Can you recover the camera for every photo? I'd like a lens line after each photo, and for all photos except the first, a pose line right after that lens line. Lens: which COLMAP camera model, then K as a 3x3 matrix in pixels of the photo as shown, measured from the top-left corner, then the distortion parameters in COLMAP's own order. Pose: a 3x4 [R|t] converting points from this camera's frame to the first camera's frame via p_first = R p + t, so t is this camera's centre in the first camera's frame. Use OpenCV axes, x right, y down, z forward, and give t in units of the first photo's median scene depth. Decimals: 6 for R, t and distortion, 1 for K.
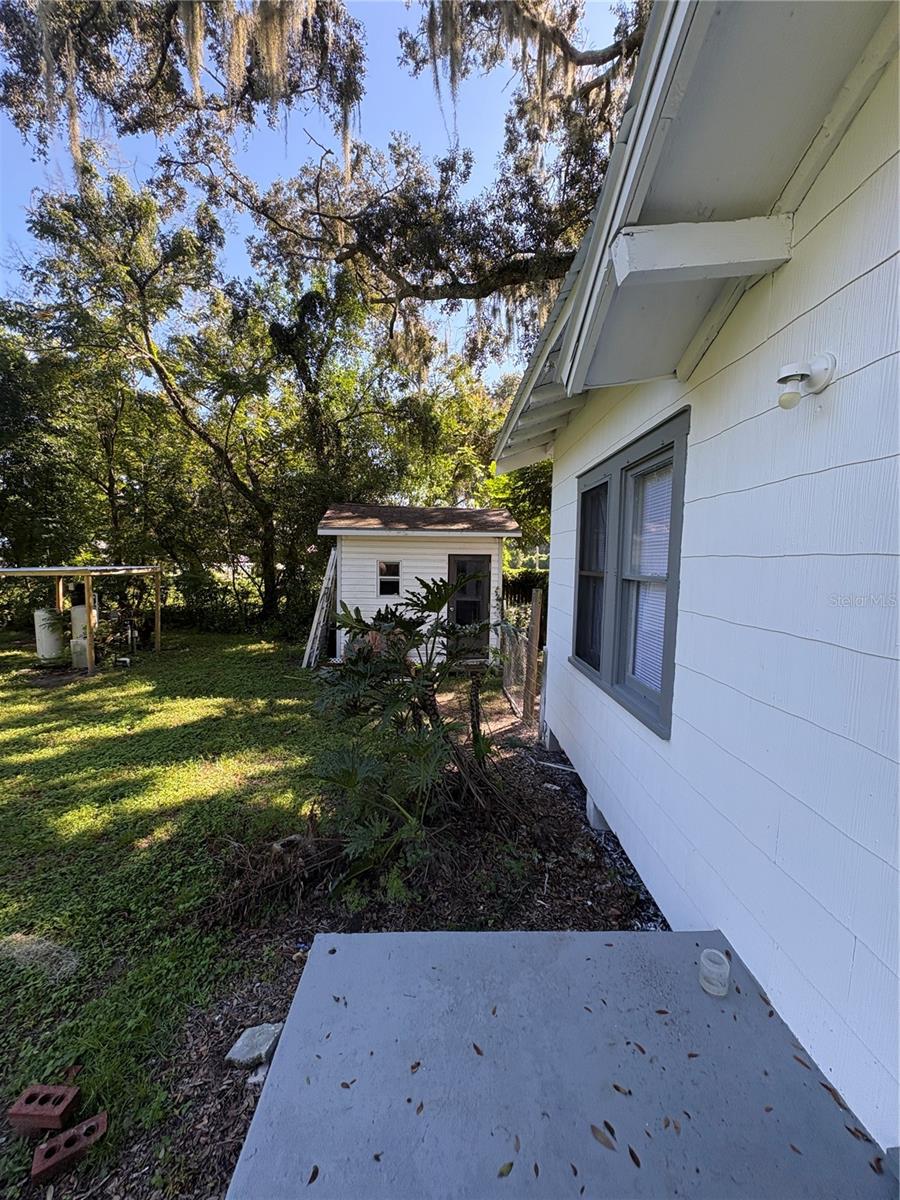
lens RADIAL K [[478.2, 0, 449.8], [0, 478.2, 599.8], [0, 0, 1]] dist [0.002348, -0.000174]
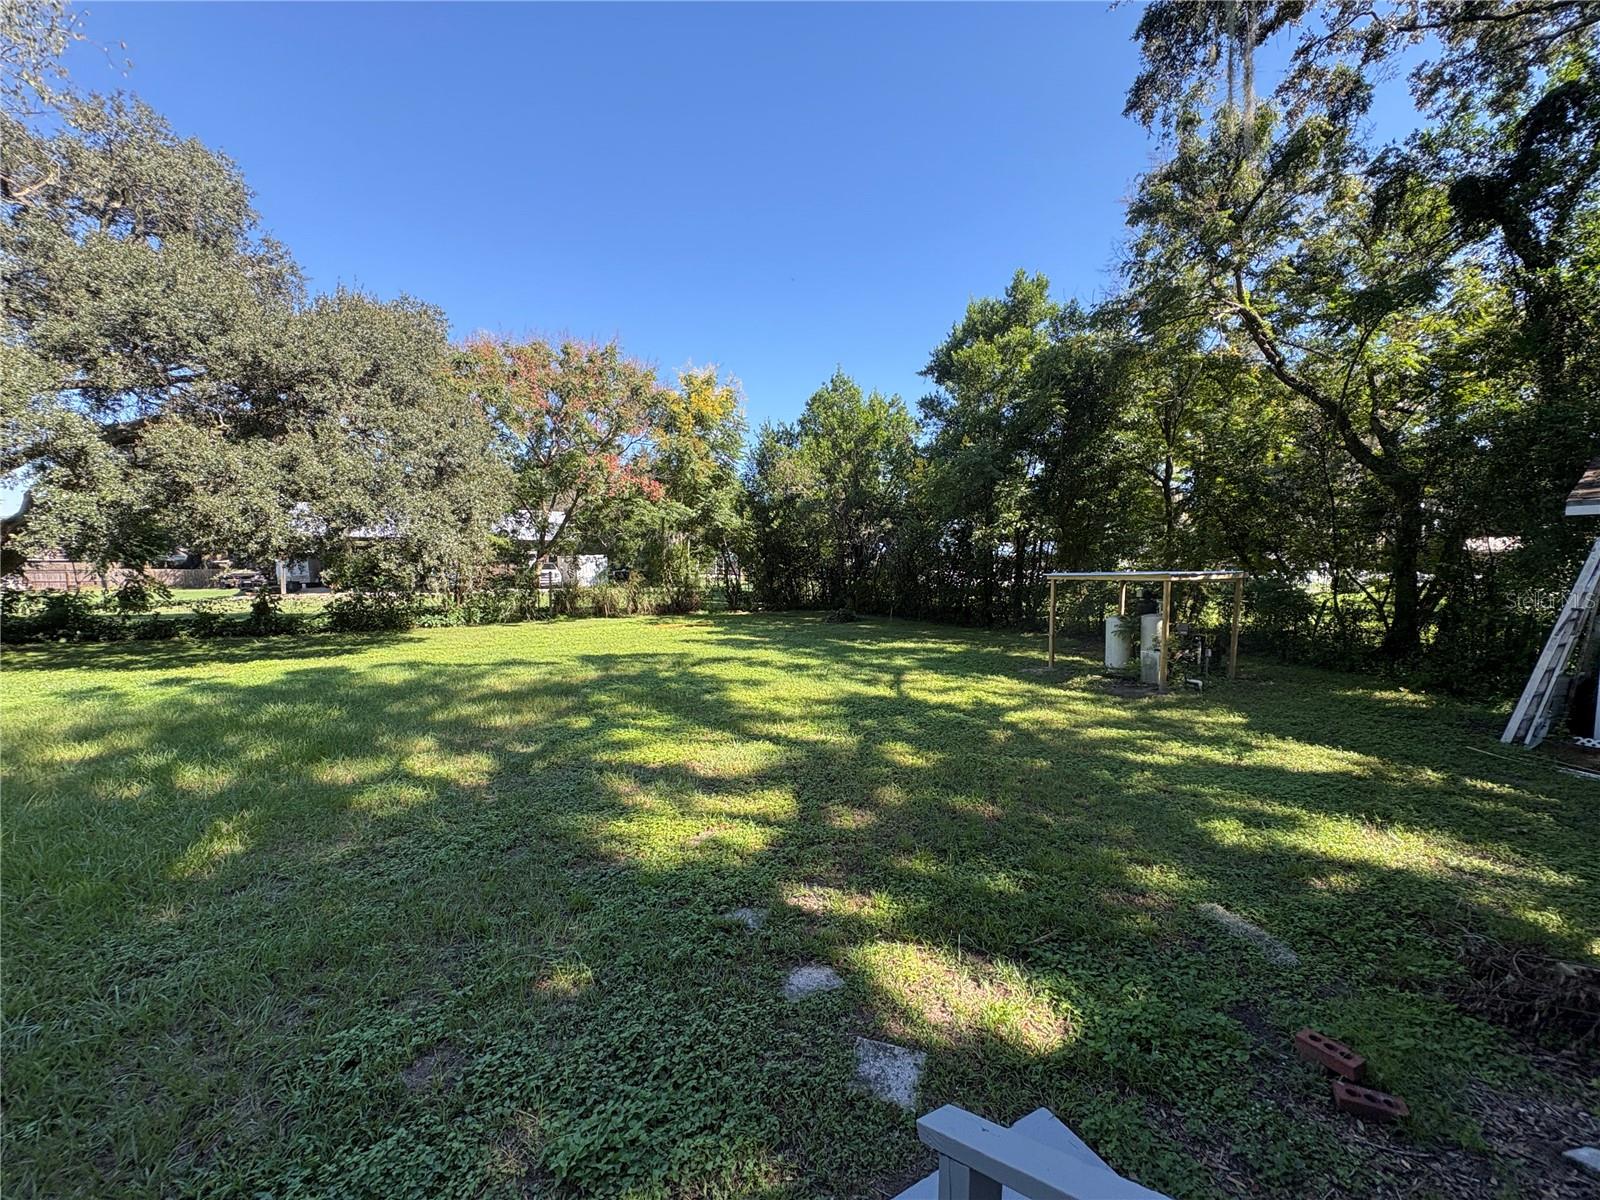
lens RADIAL K [[637.6, 0, 799.9], [0, 637.6, 598.4], [0, 0, 1]] dist [0.002348, -0.000174]
pose [[0.475790, 0.039515, -0.878671, -0.030193], [-0.069274, 0.997571, 0.007351, 0.016912], [0.876827, 0.057371, 0.477371, -0.131908]]
